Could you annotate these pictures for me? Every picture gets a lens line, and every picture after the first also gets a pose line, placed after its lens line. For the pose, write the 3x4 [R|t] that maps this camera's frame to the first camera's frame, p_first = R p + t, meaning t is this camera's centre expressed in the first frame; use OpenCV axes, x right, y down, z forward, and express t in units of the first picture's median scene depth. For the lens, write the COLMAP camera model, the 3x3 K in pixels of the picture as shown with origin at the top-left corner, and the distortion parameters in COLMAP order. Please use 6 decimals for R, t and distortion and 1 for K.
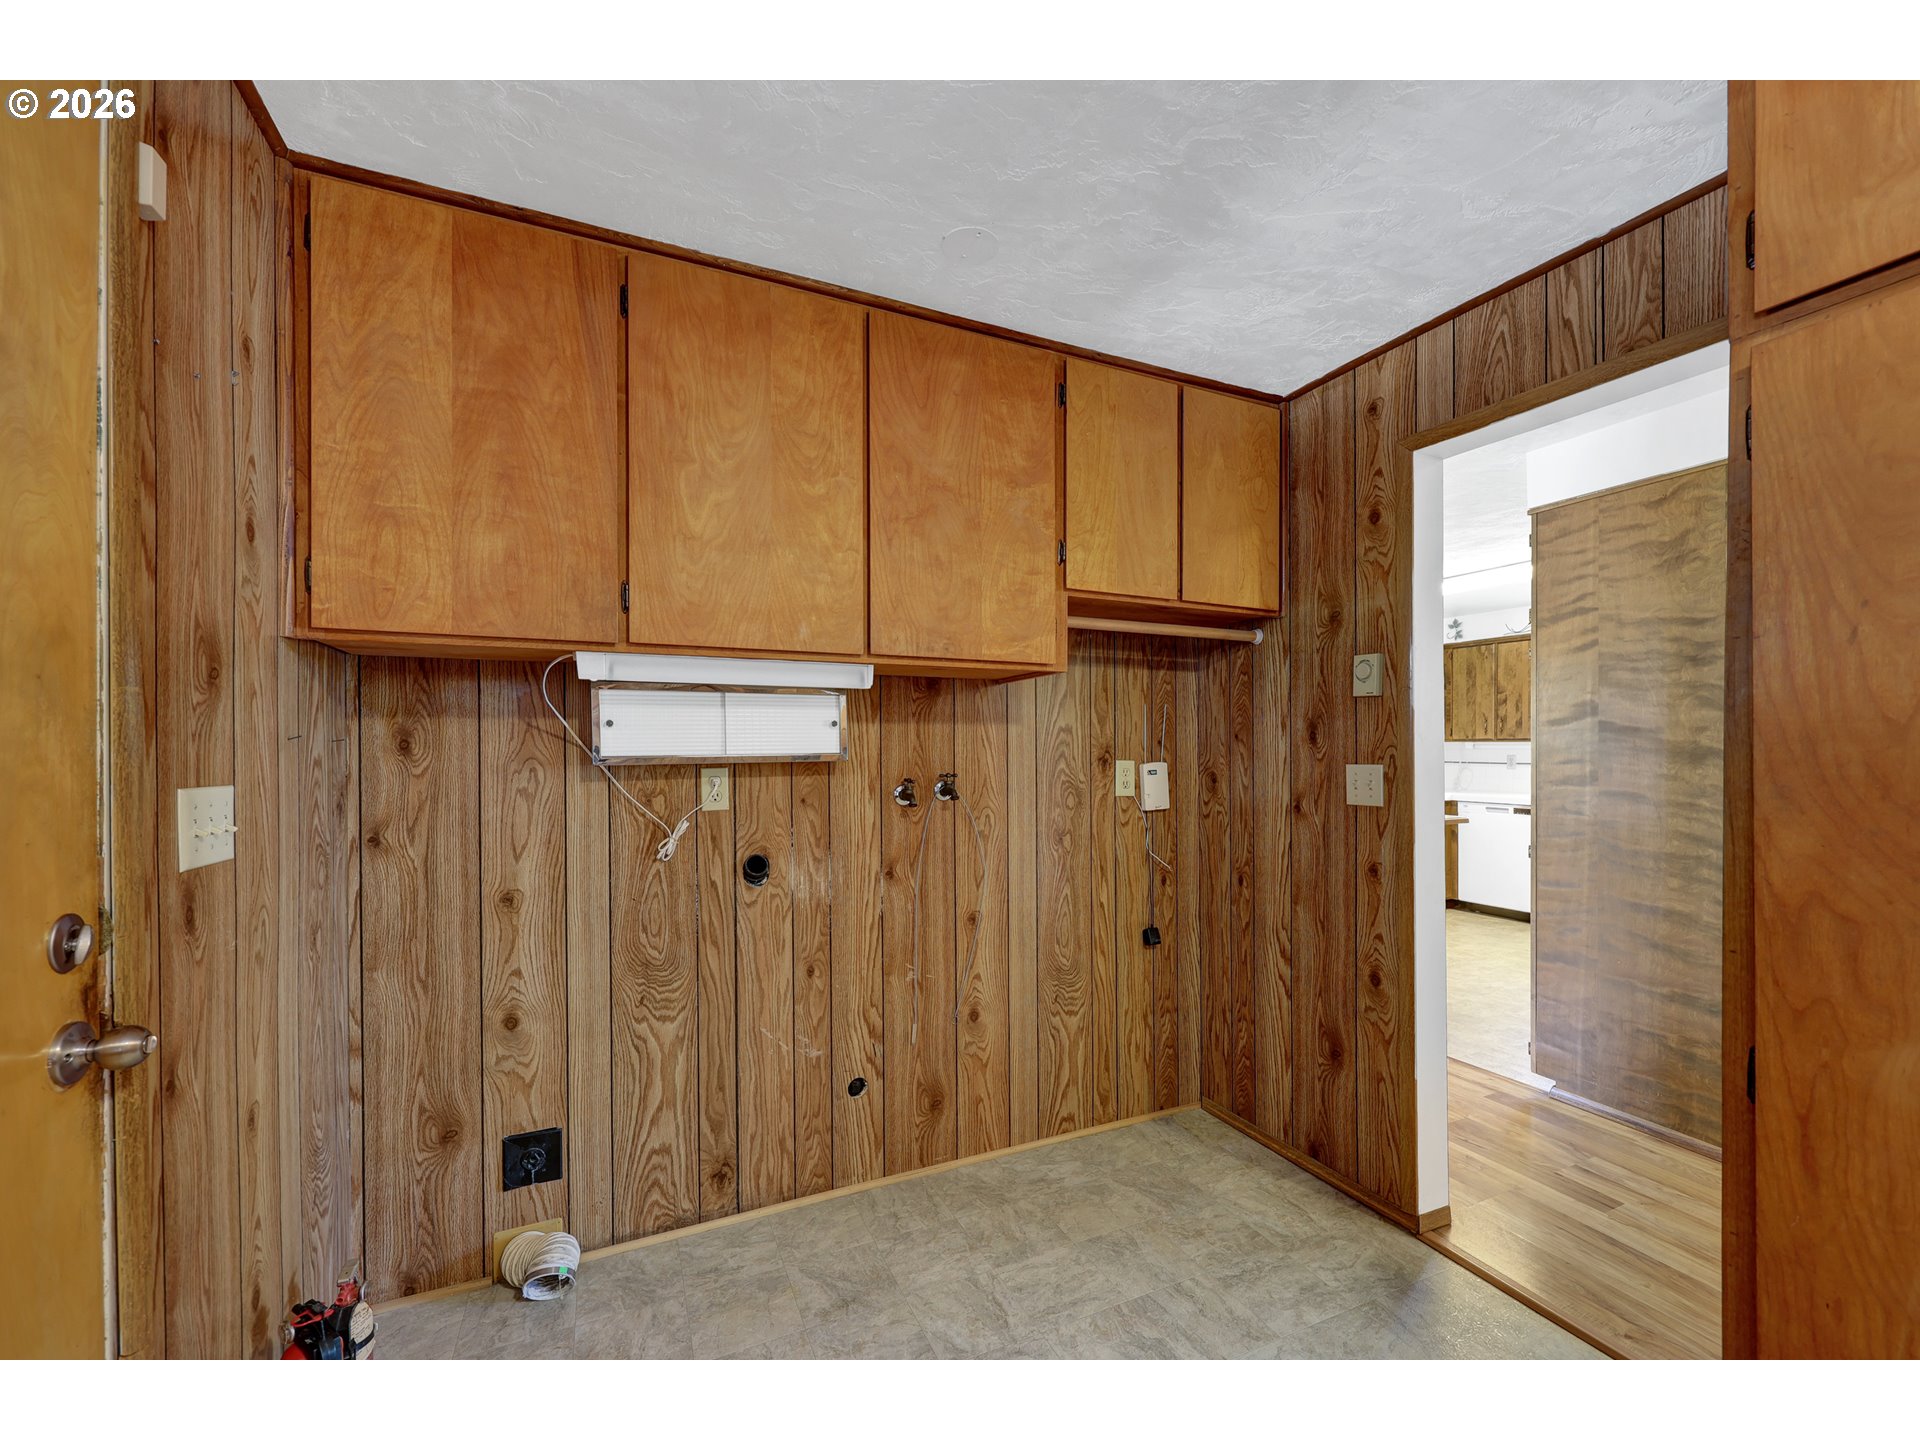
lens RADIAL K [[792.3, 0, 966.2], [0, 792.3, 751.5], [0, 0, 1]] dist [-0.000491, -0.000025]
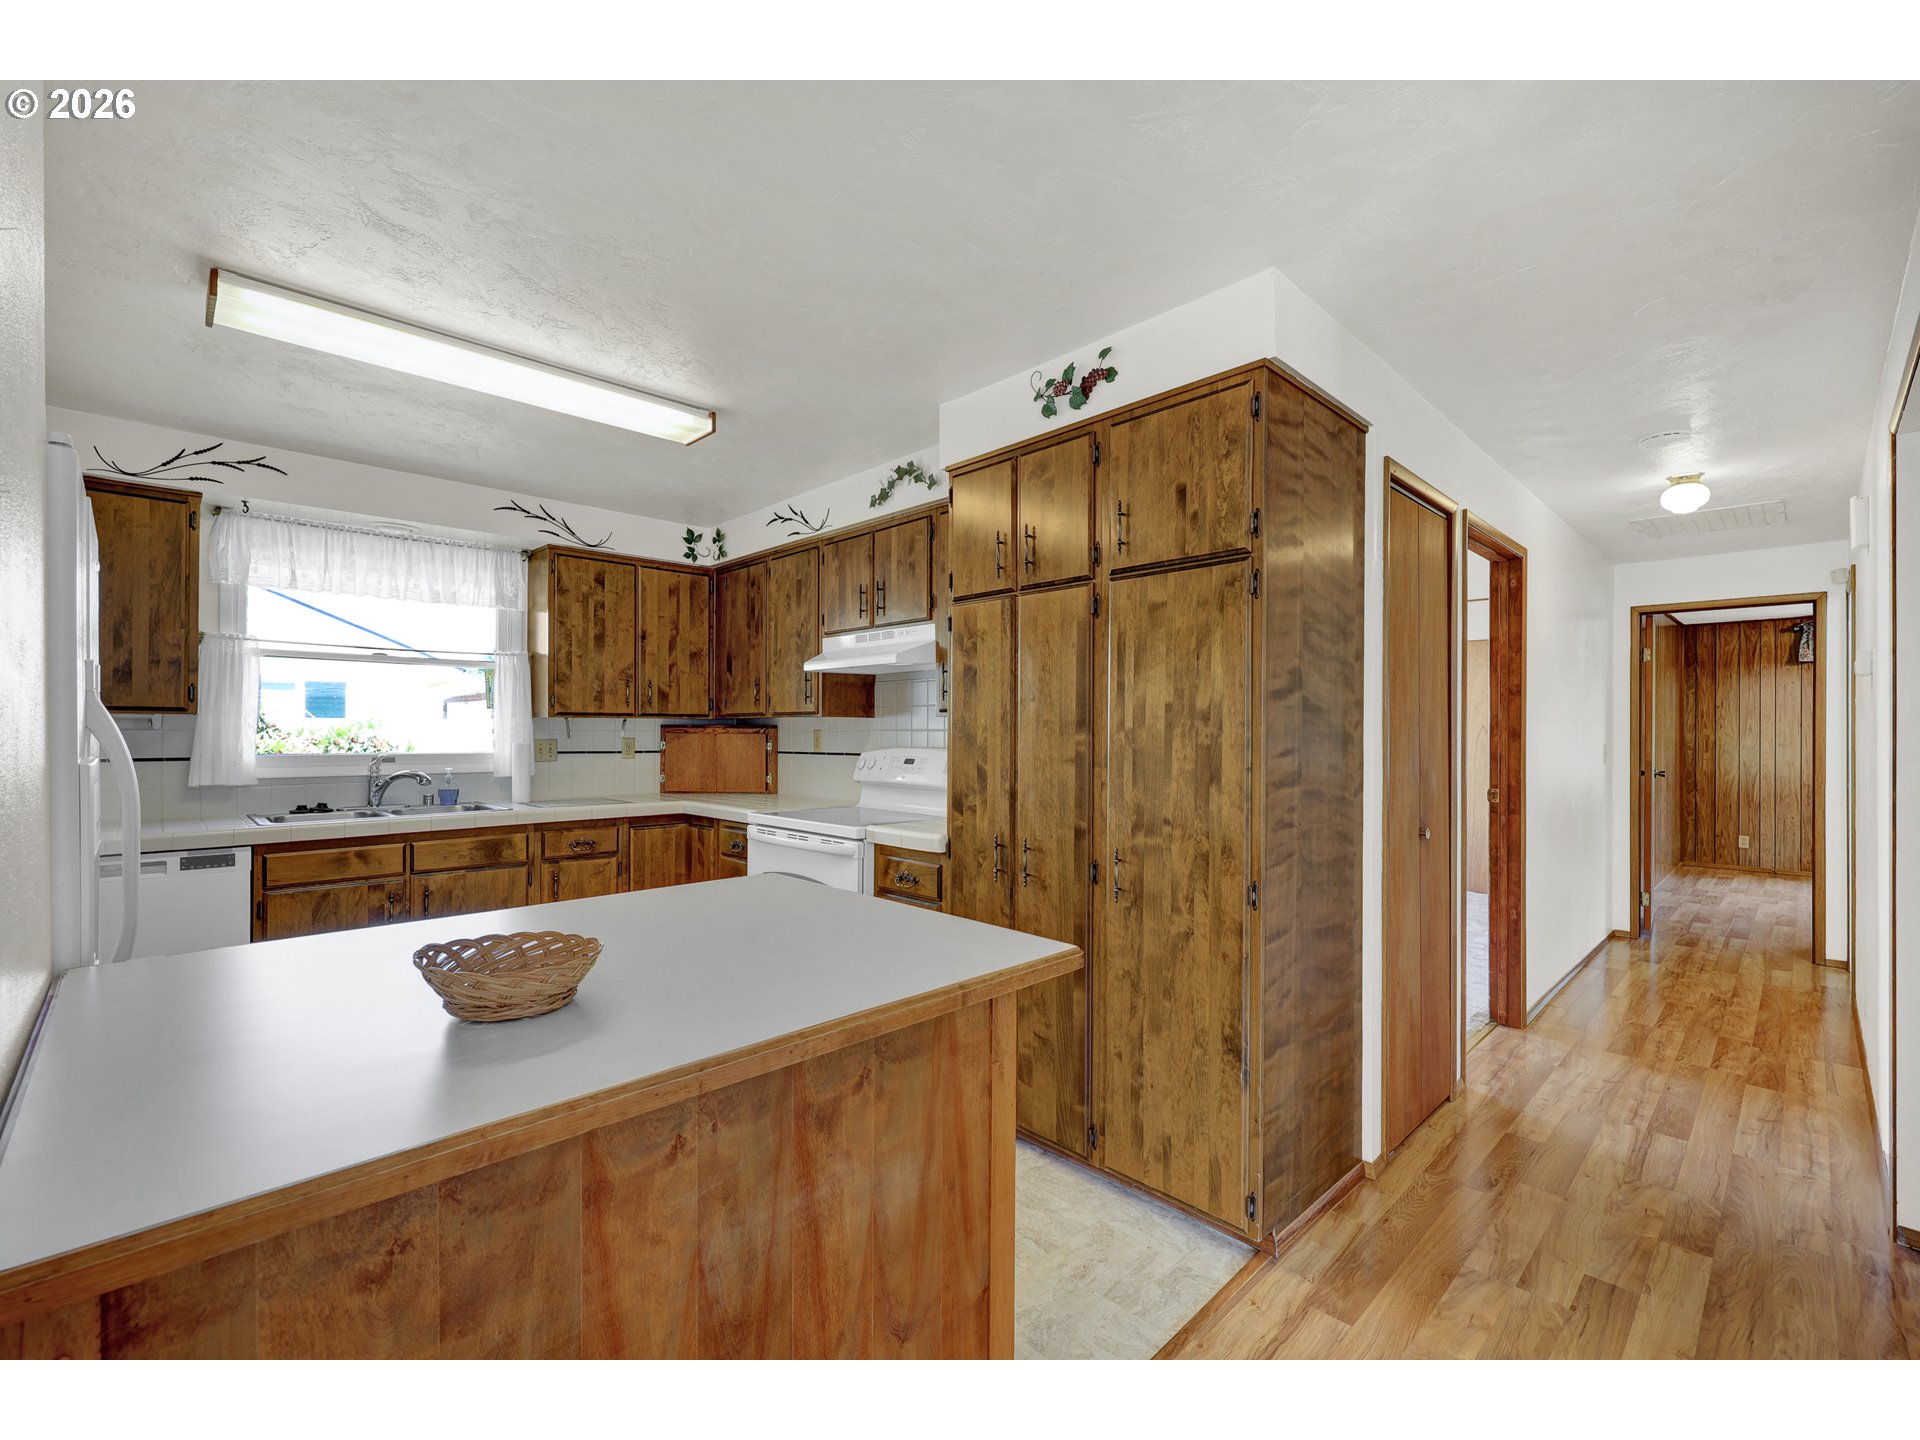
lens RADIAL K [[832.5, 0, 963.2], [0, 832.5, 732.5], [0, 0, 1]] dist [0.001274, 0.000100]
pose [[-0.334896, -0.003366, 0.942249, 0.166764], [-0.000972, 0.999994, 0.003227, -0.006756], [-0.942255, 0.000165, -0.334897, 1.476523]]
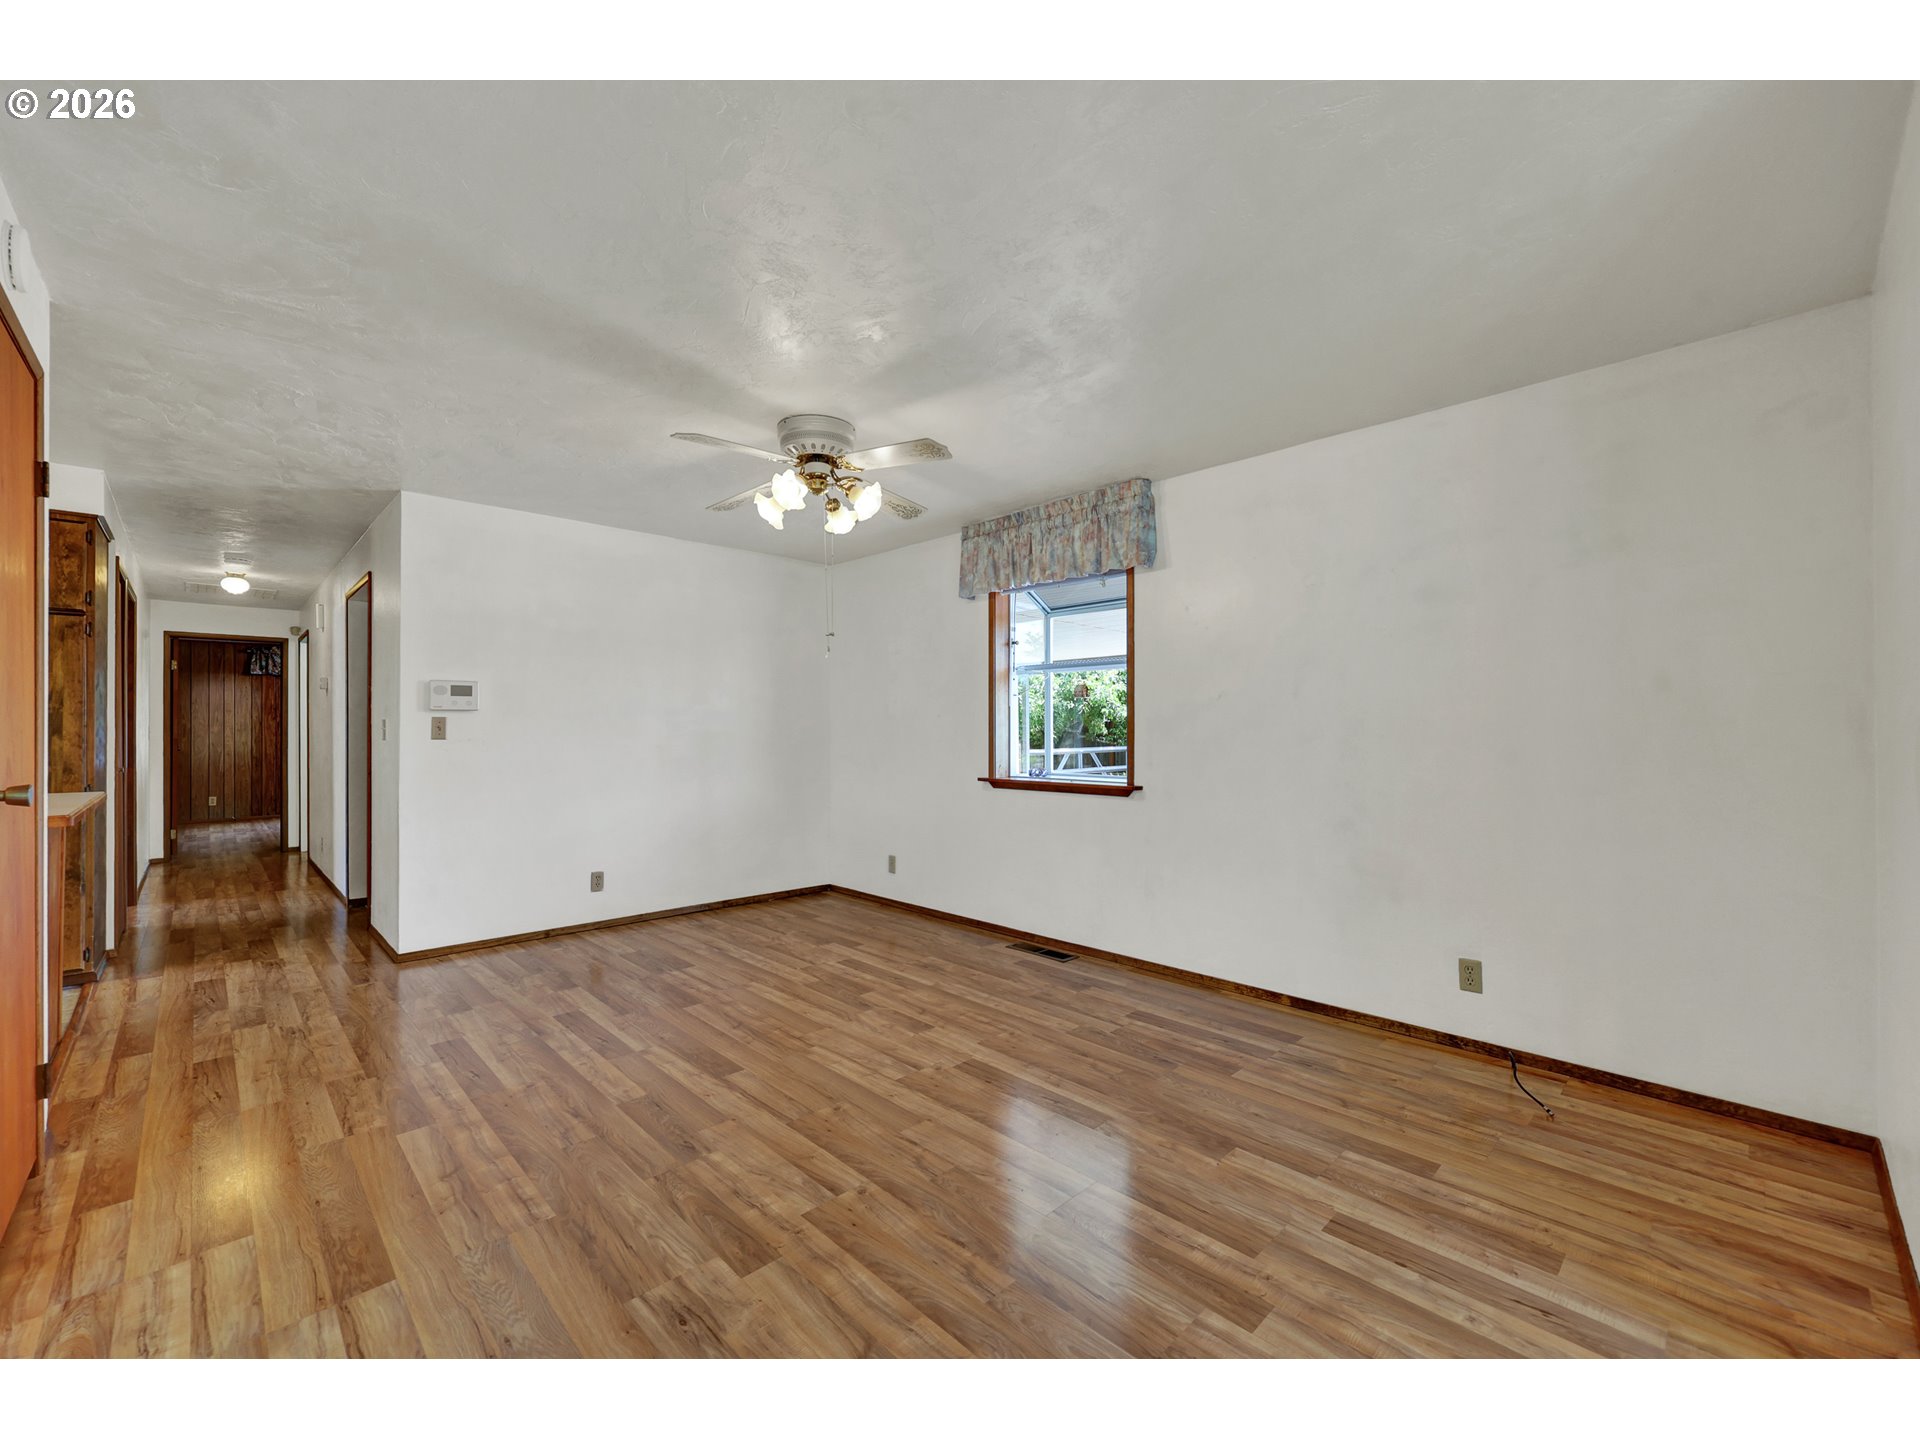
lens RADIAL K [[787.7, 0, 960.0], [0, 787.7, 720.0], [0, 0, 1]] dist [-0.001767, -0.000184]
pose [[-0.945677, 0.005194, -0.325066, -0.164793], [0.007180, 0.999962, -0.004912, 0.032387], [0.325028, -0.006979, -0.945678, 2.637191]]
